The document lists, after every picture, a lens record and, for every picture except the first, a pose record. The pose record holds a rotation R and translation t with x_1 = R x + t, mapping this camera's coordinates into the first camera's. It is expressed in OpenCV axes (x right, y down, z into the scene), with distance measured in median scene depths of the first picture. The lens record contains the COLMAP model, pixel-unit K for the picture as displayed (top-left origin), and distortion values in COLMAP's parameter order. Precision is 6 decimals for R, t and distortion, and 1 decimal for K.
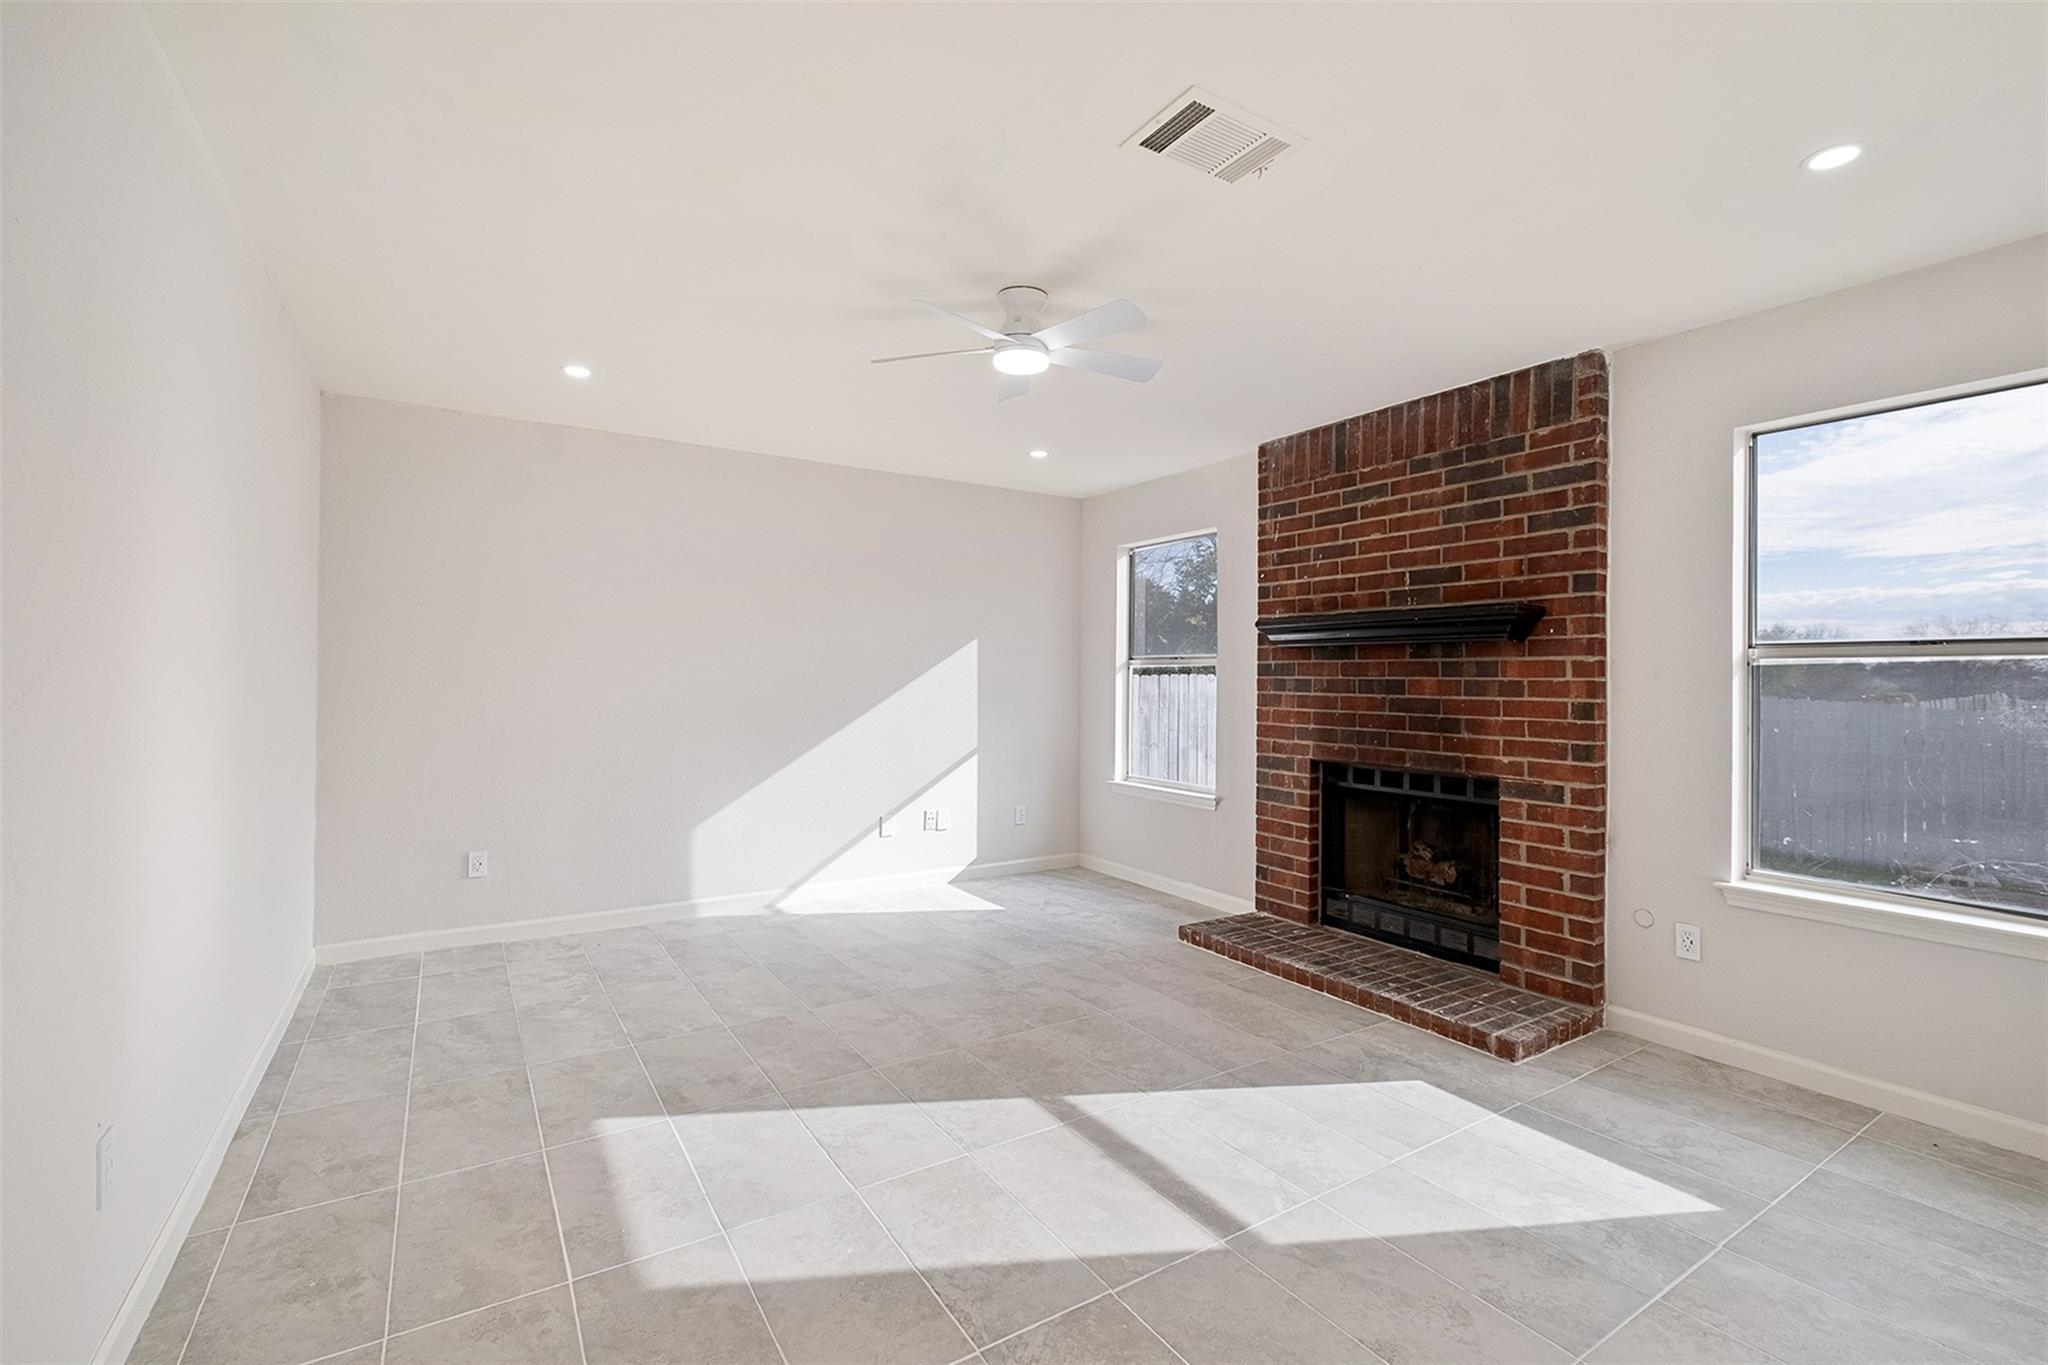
lens RADIAL K [[890.9, 0, 1027.7], [0, 890.9, 671.5], [0, 0, 1]] dist [0.000996, -0.005069]
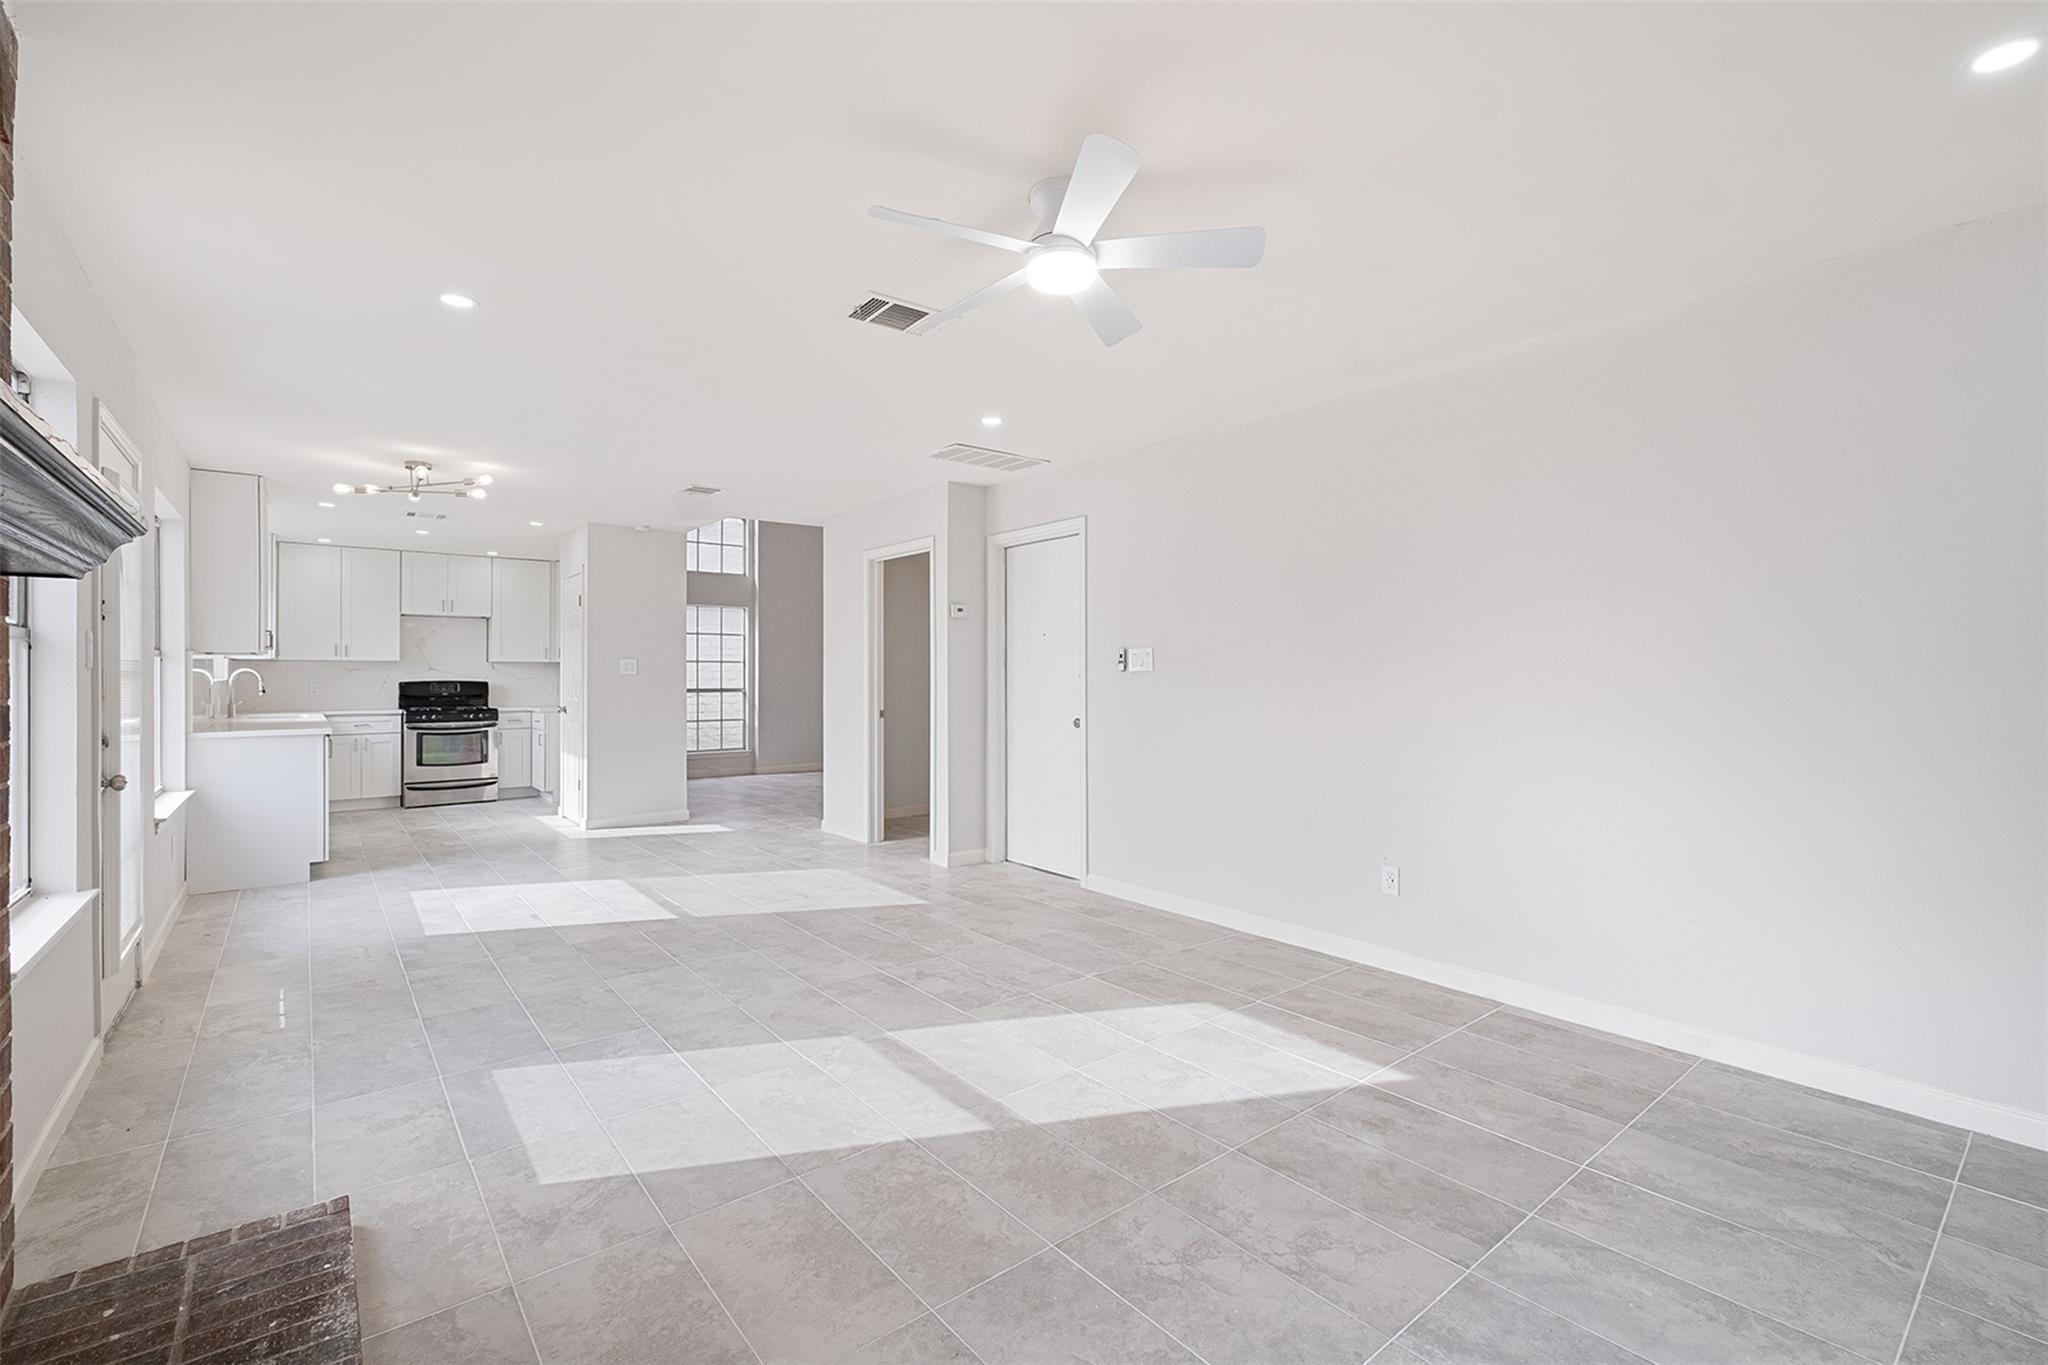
lens RADIAL K [[890.9, 0, 1027.7], [0, 890.9, 671.5], [0, 0, 1]] dist [0.000996, -0.005069]
pose [[-0.994002, -0.007724, -0.109085, 0.142979], [-0.006320, 0.999893, -0.013213, 0.026356], [0.109176, -0.012444, -0.993945, 2.390506]]
